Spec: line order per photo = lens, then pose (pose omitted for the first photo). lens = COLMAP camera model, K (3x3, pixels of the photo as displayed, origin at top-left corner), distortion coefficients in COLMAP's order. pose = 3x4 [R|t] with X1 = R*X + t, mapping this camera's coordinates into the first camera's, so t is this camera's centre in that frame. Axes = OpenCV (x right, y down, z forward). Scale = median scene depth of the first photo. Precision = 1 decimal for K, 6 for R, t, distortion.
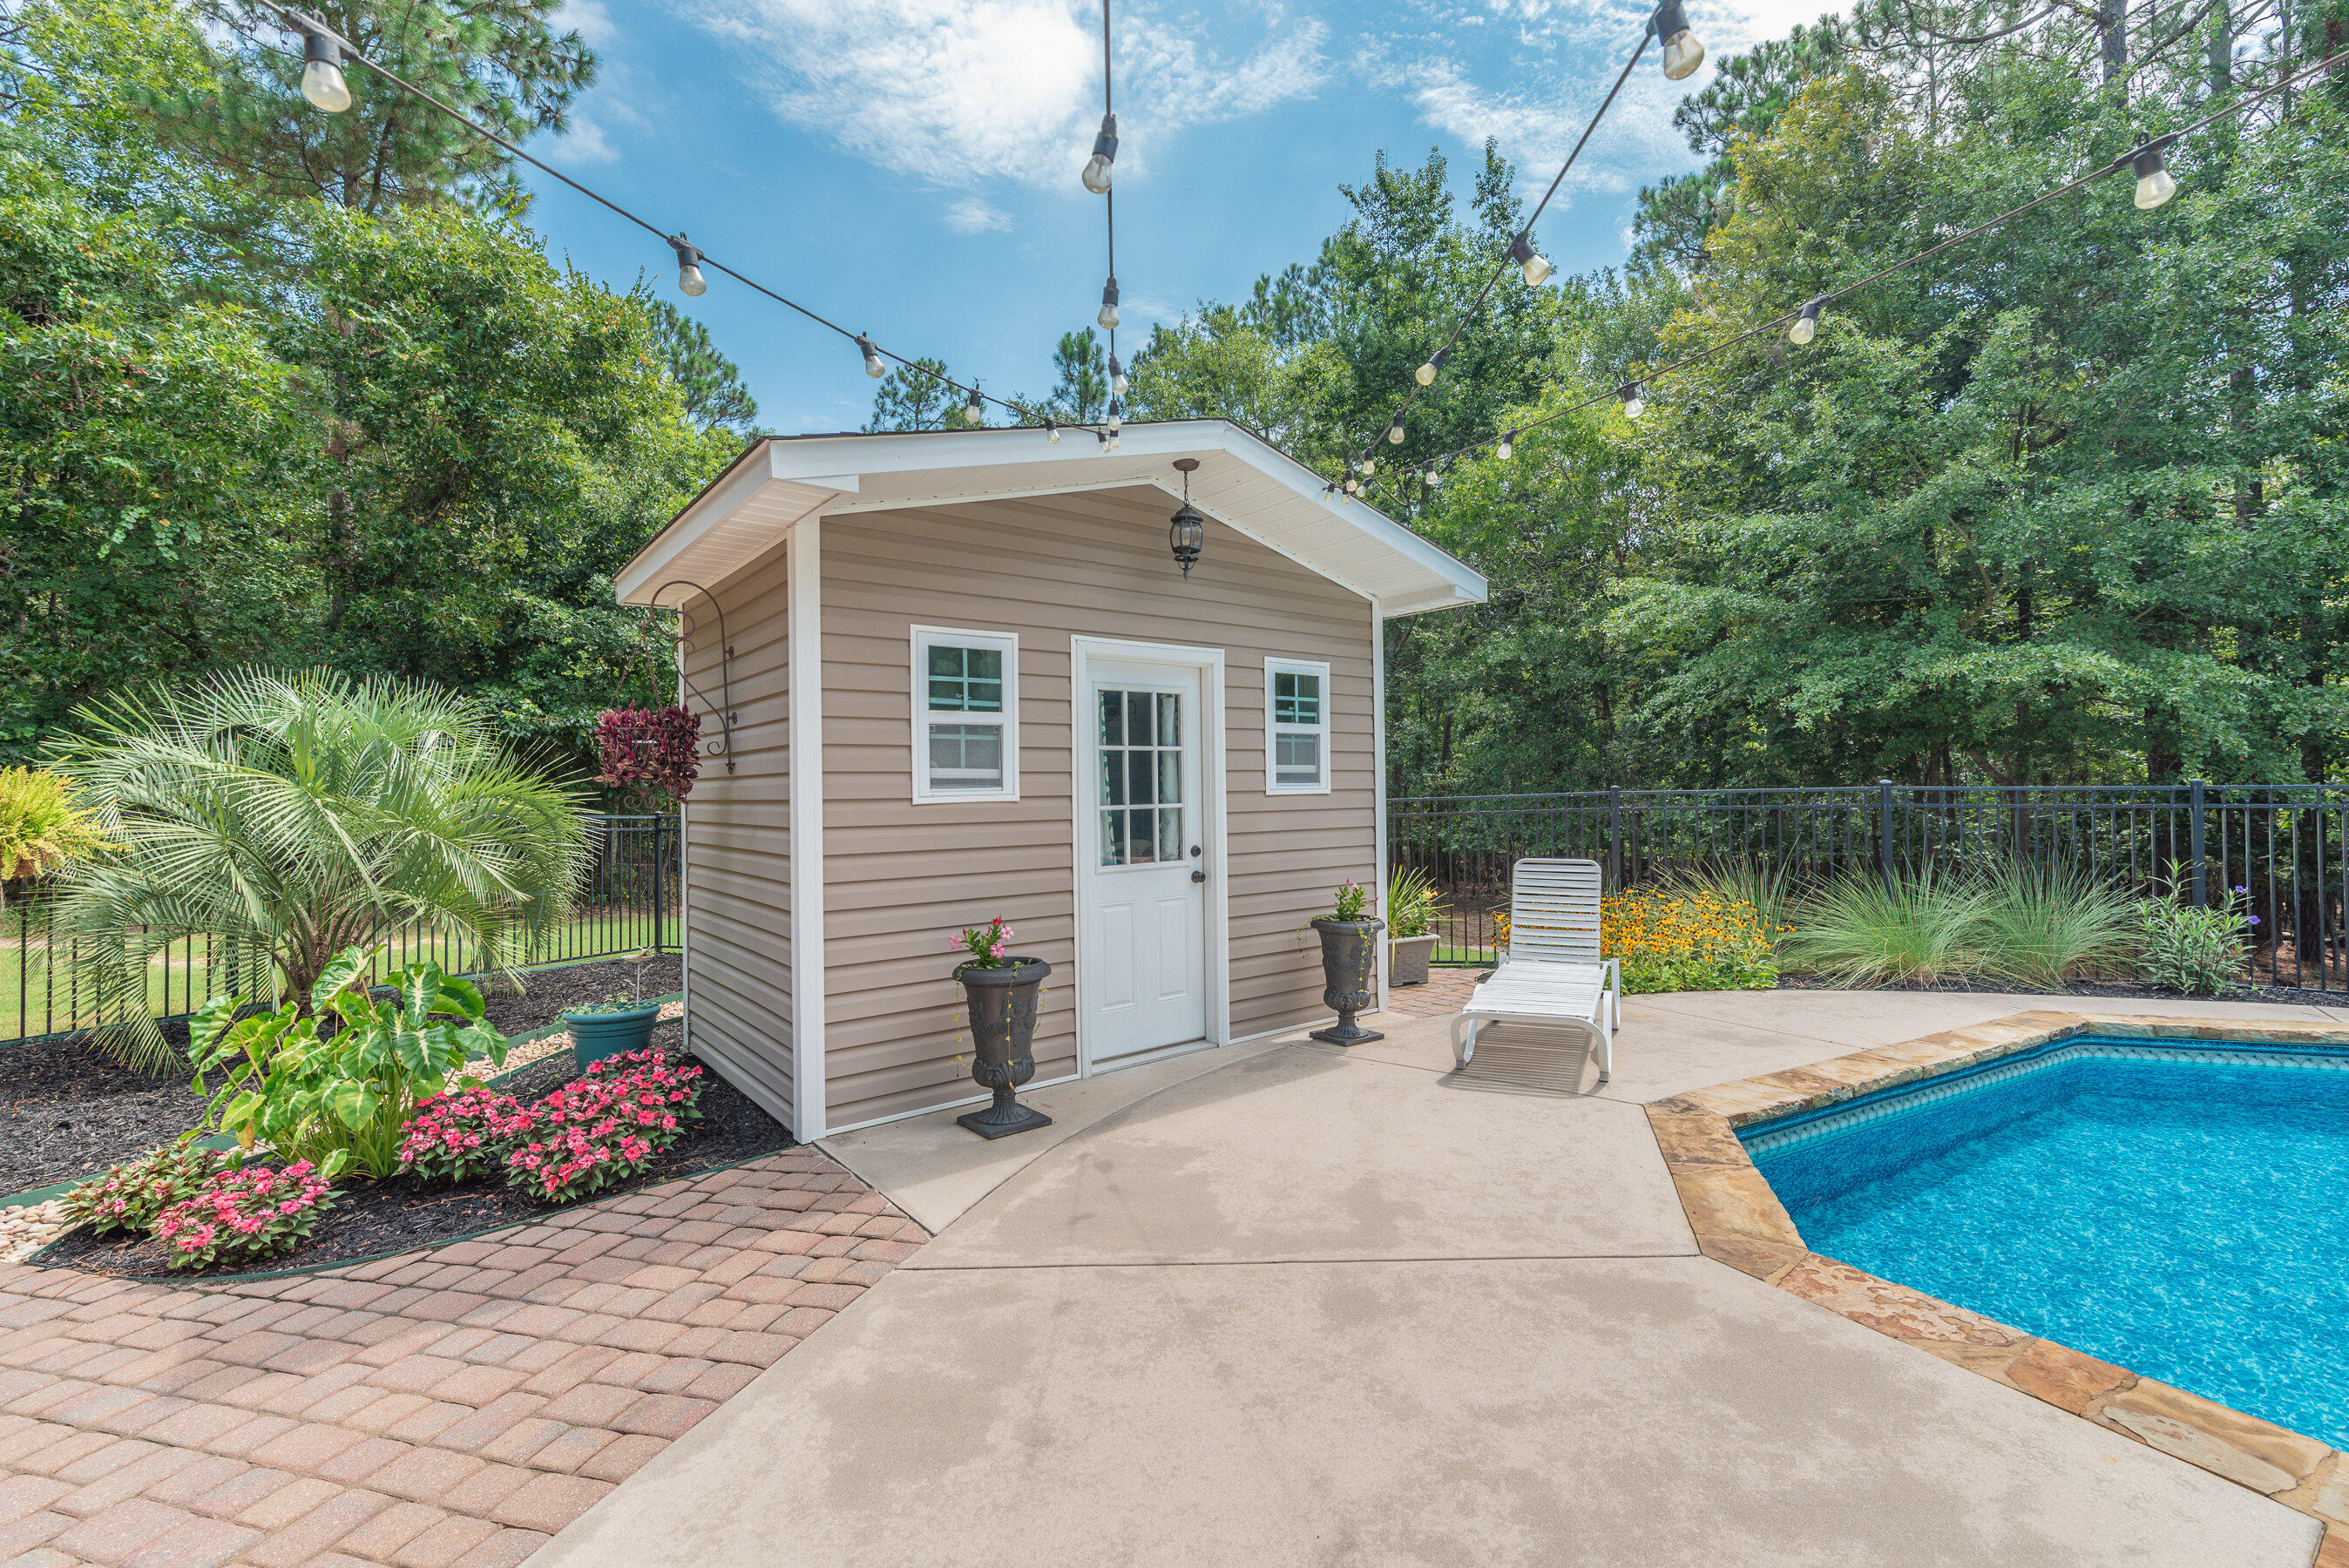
lens RADIAL K [[1024.8, 0, 1179.9], [0, 1024.8, 796.8], [0, 0, 1]] dist [-0.000381, 0.000267]
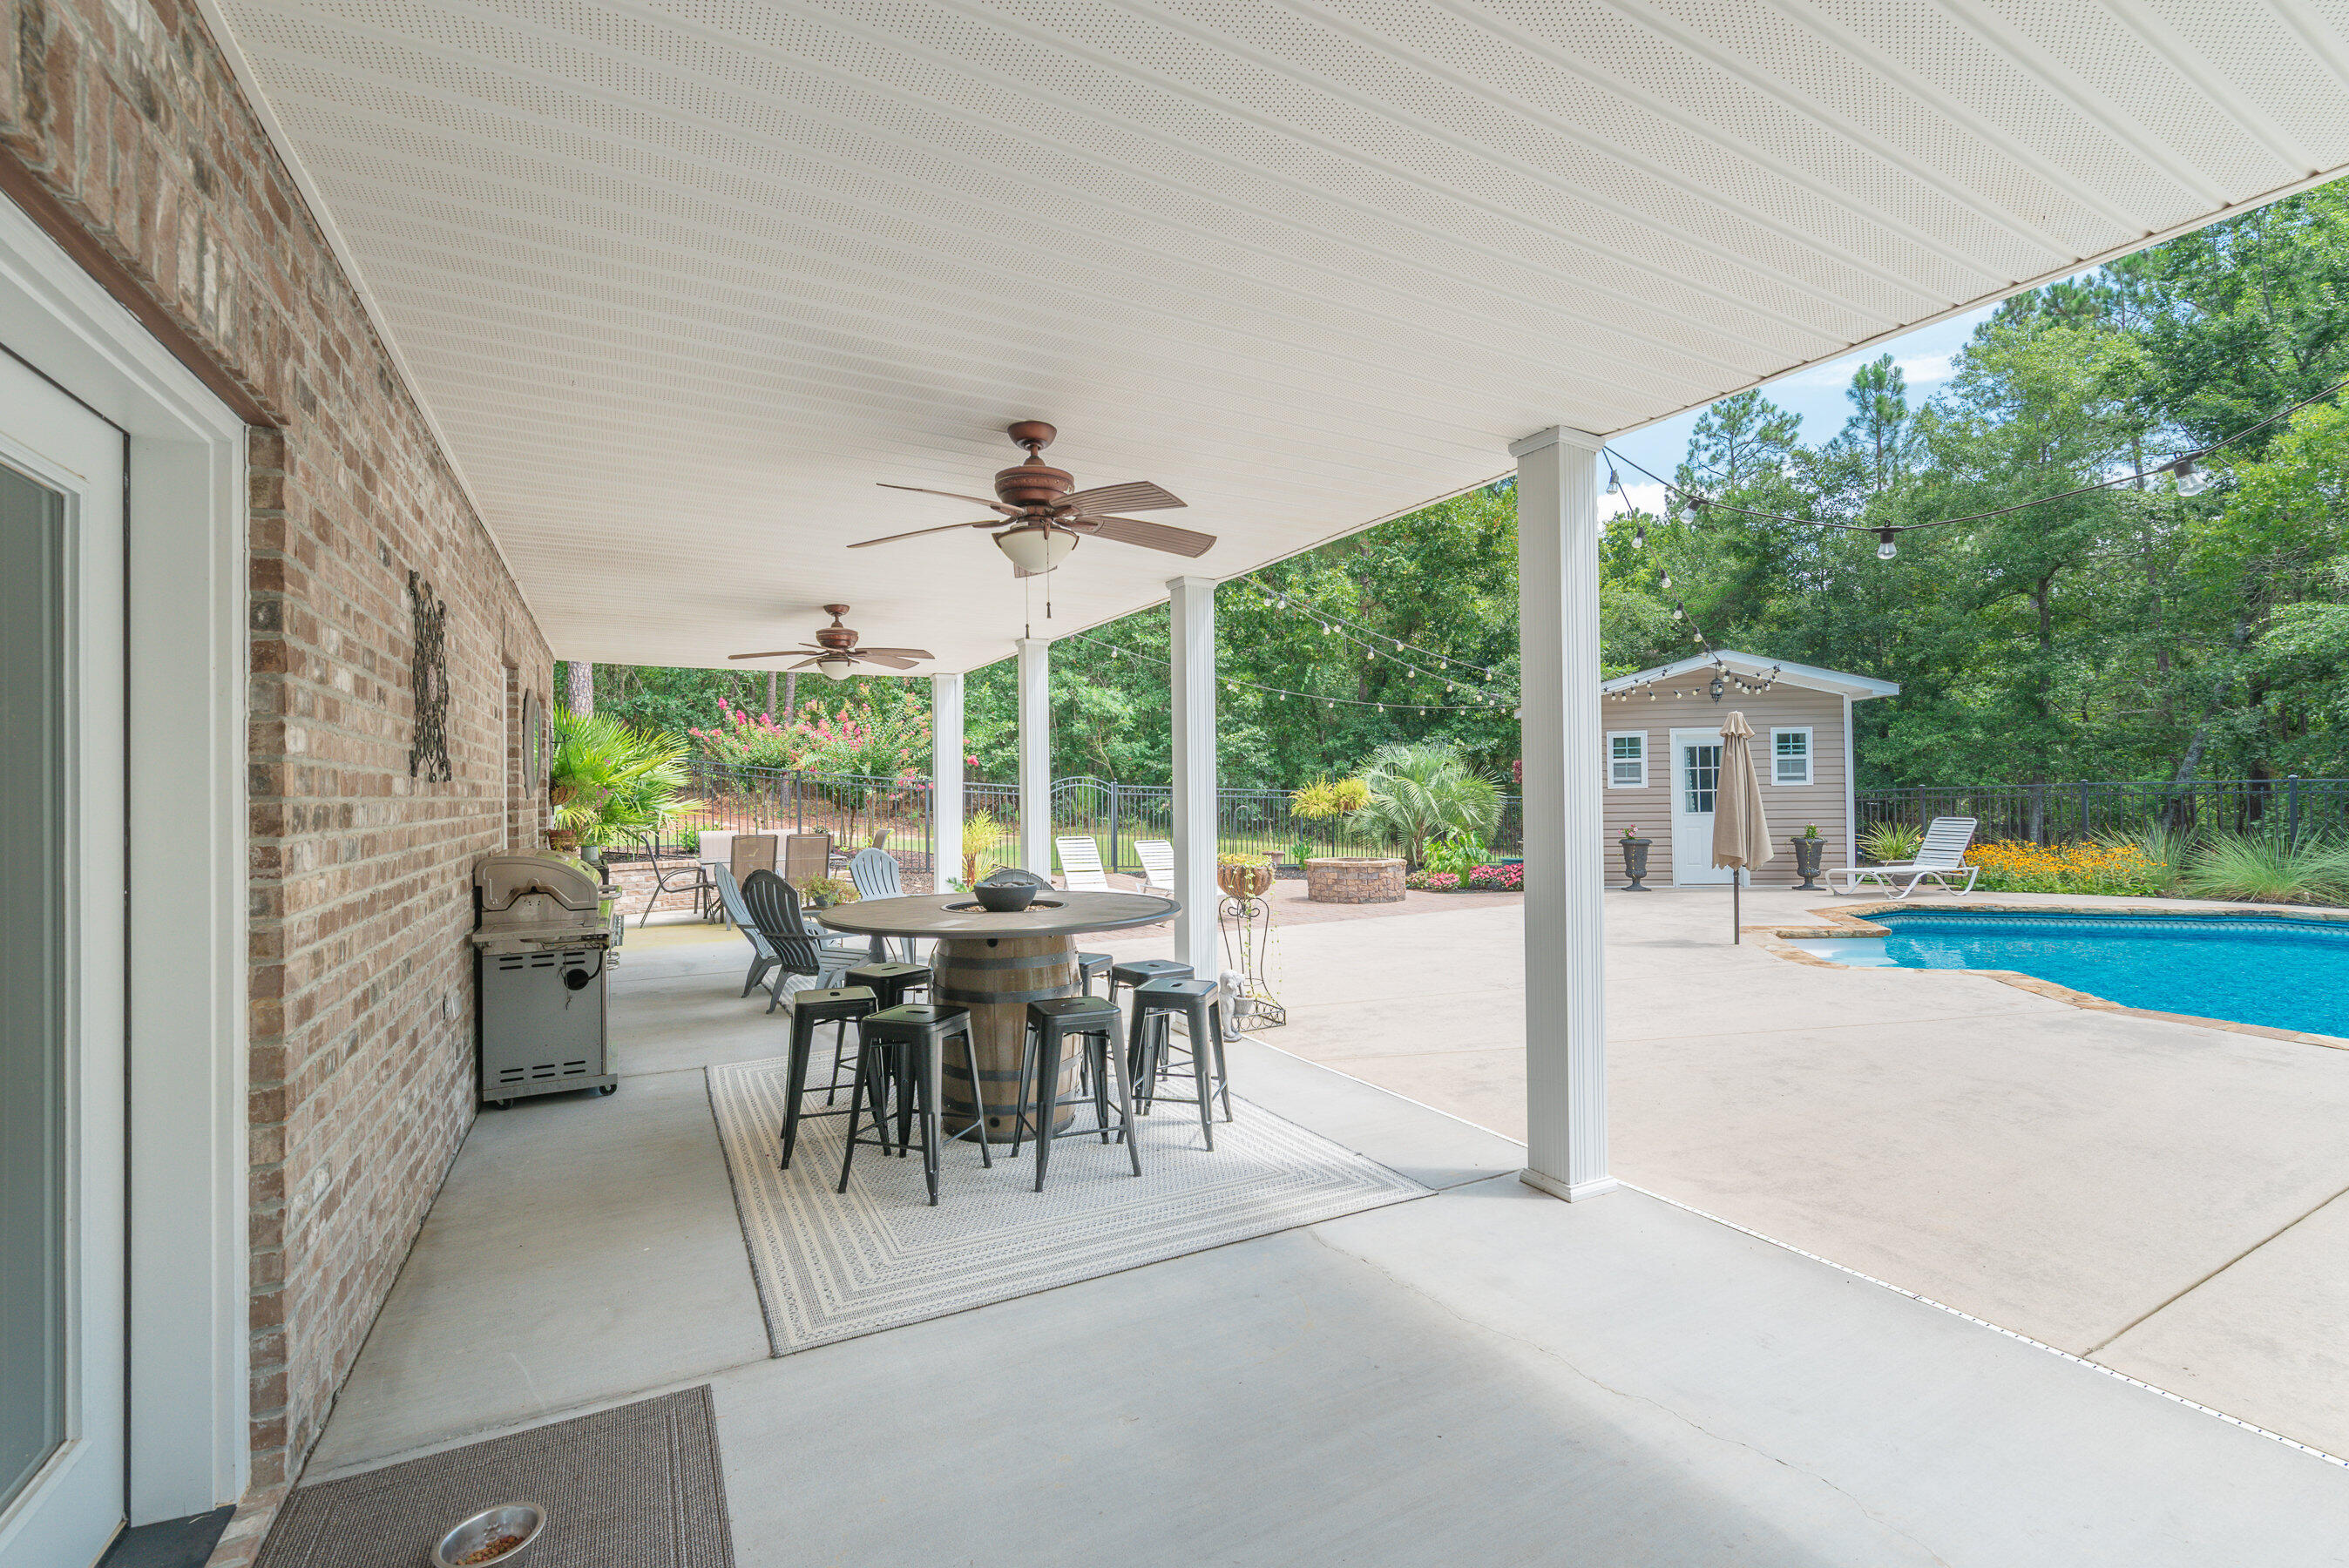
lens RADIAL K [[1024.8, 0, 1179.9], [0, 1024.8, 796.8], [0, 0, 1]] dist [-0.000381, 0.000267]
pose [[0.712954, 0.008851, -0.701155, 0.741356], [-0.000508, 0.999927, 0.012106, -0.004140], [0.701211, -0.008275, 0.712906, -1.587843]]
